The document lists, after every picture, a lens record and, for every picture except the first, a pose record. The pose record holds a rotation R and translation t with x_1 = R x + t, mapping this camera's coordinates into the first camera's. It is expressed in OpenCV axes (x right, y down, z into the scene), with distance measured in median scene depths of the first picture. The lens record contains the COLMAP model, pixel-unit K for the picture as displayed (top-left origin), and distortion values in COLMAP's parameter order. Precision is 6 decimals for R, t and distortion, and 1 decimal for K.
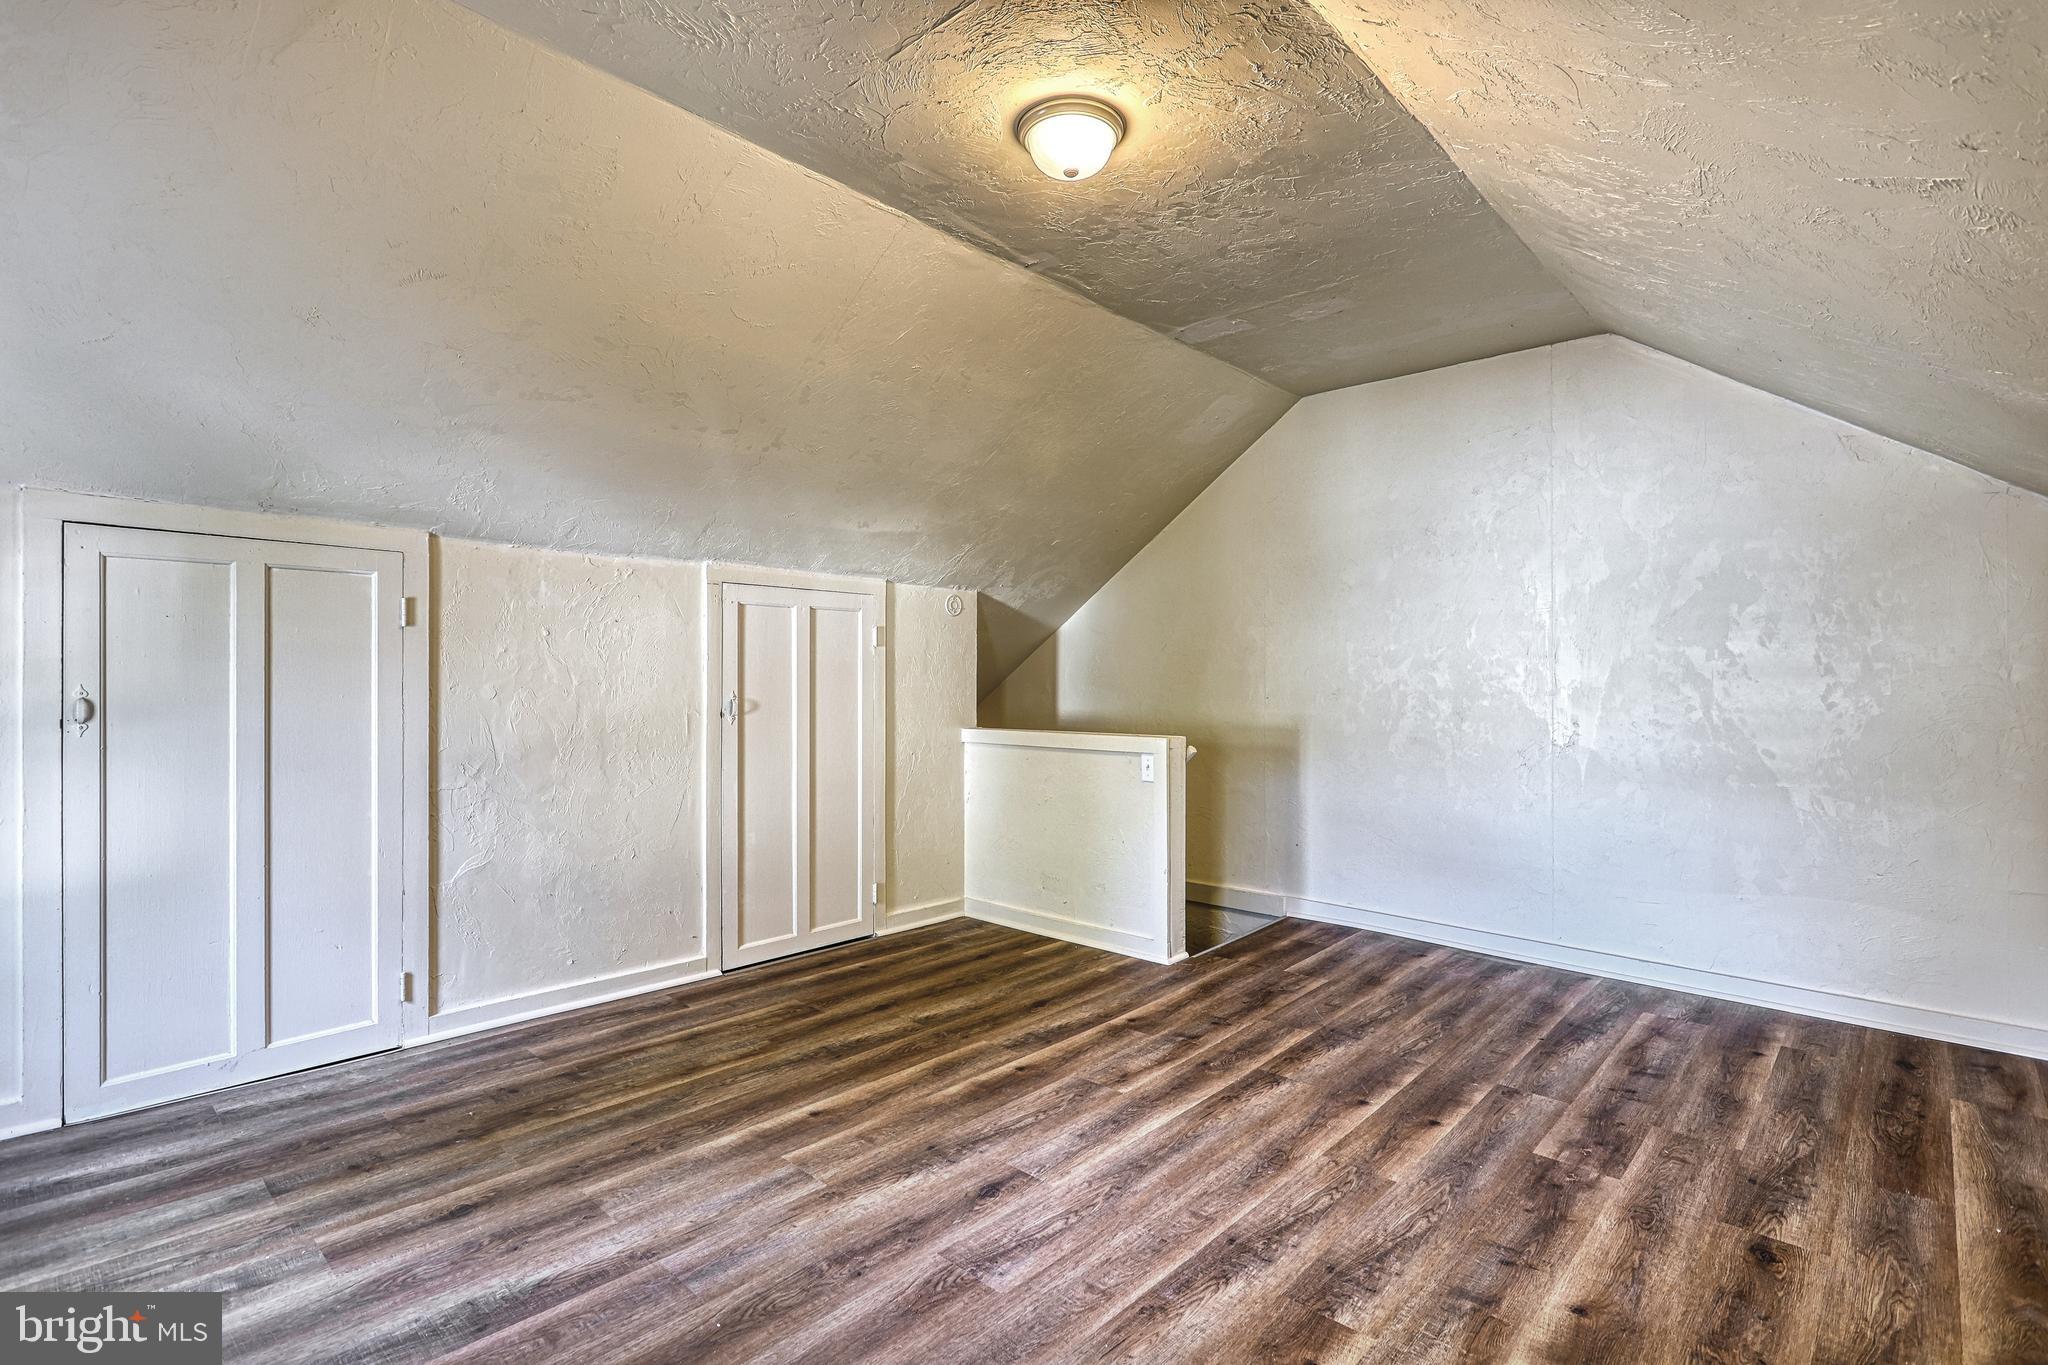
lens RADIAL K [[967.2, 0, 1028.6], [0, 967.2, 678.7], [0, 0, 1]] dist [-0.004513, 0.003321]
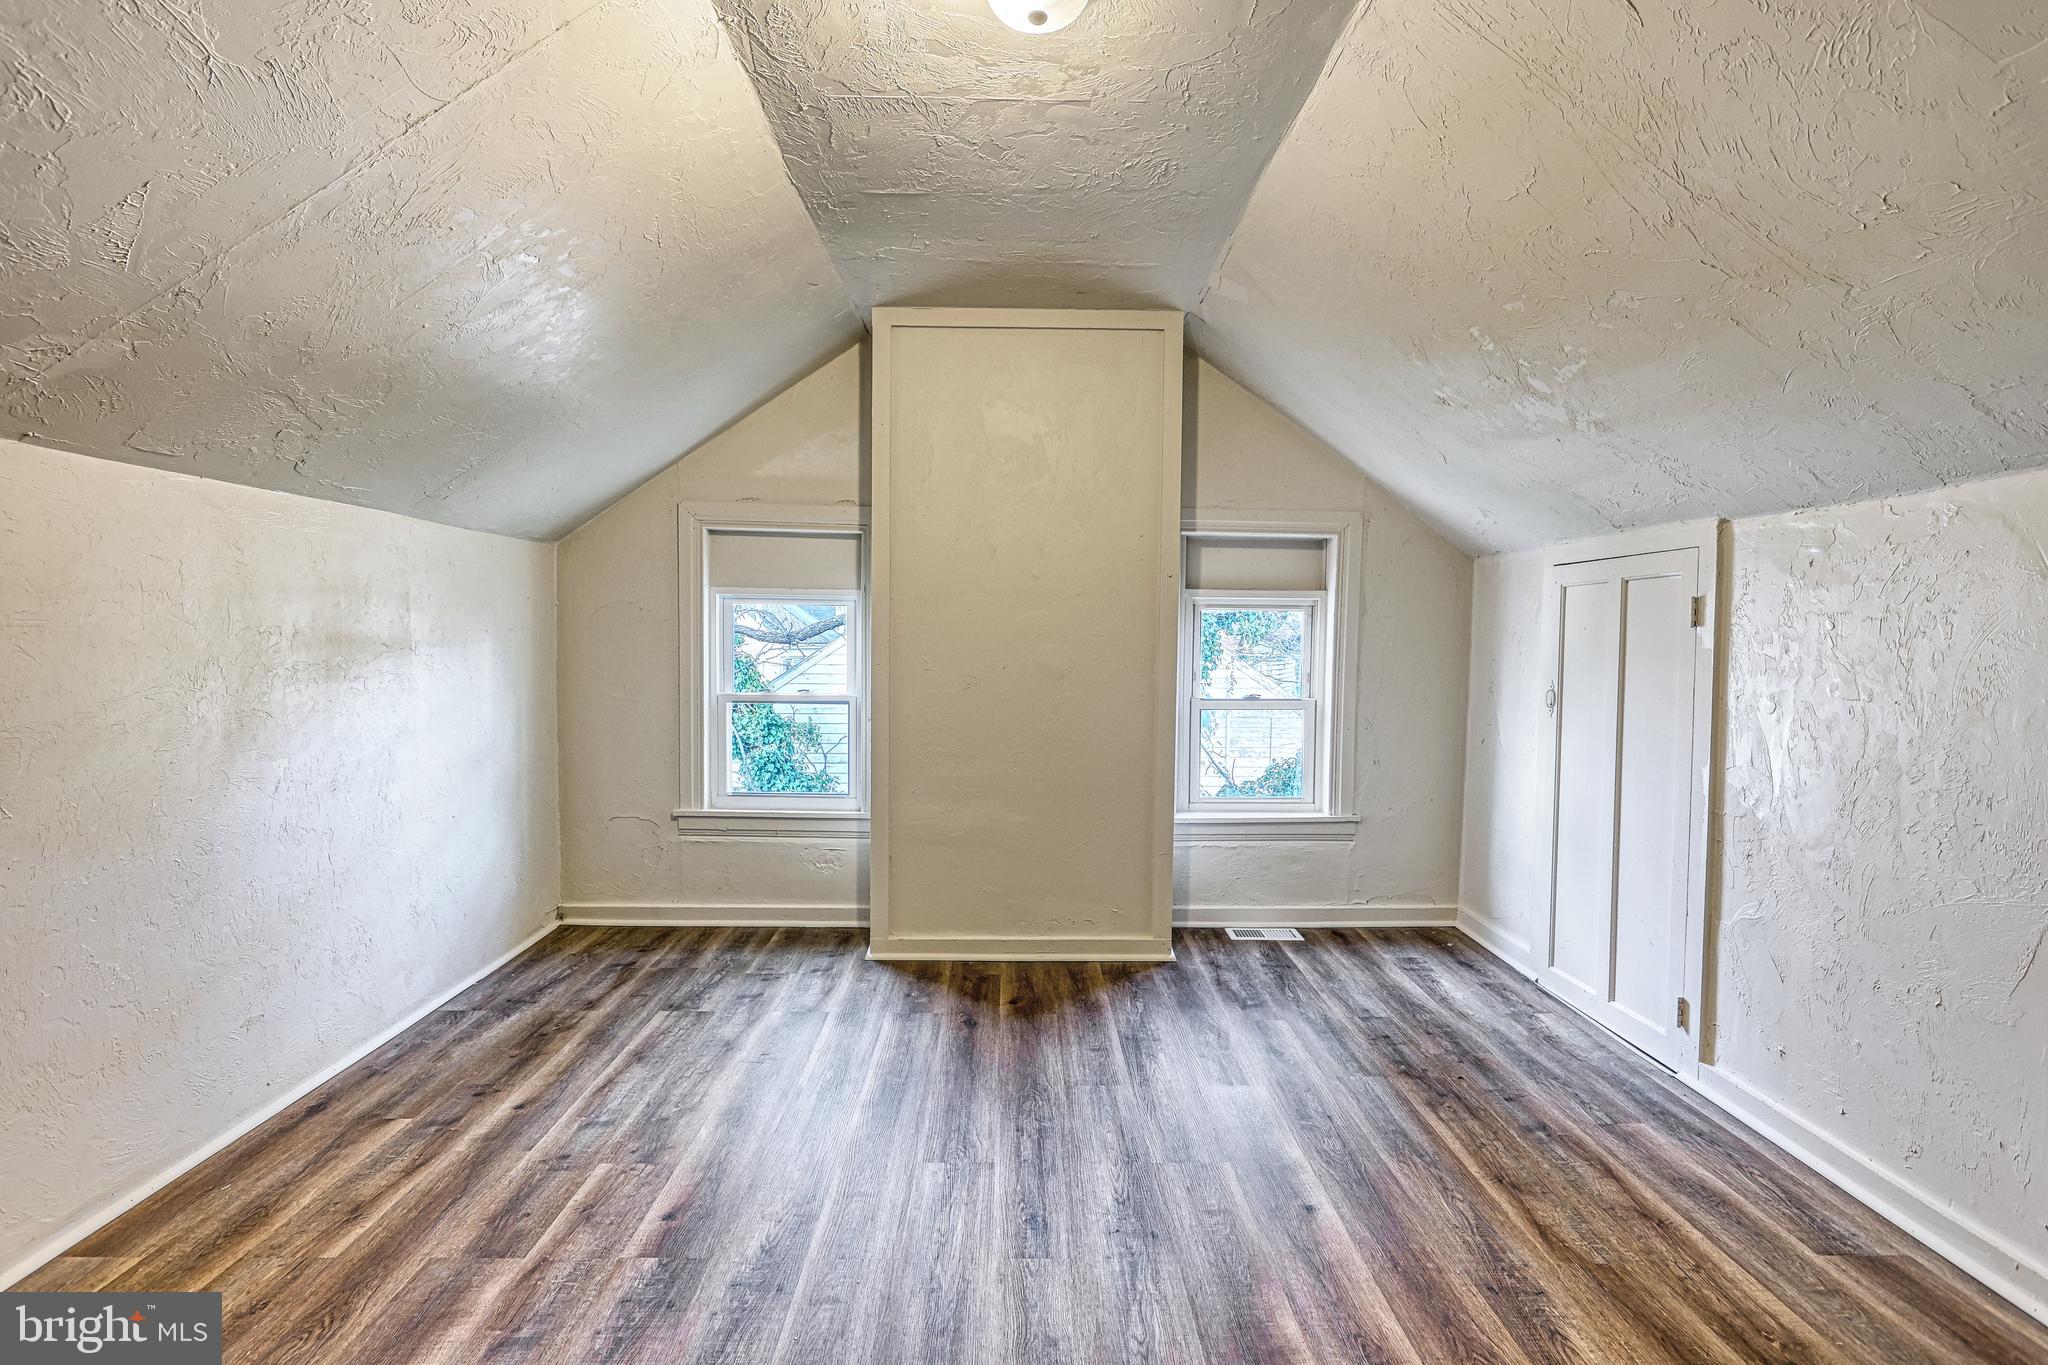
lens RADIAL K [[967.2, 0, 1028.5], [0, 967.2, 681.6], [0, 0, 1]] dist [-0.004513, 0.003321]
pose [[-0.720974, 0.016526, -0.692765, 0.557219], [-0.012256, 0.999255, 0.036593, -0.035226], [0.692853, 0.034873, -0.720235, 1.503088]]
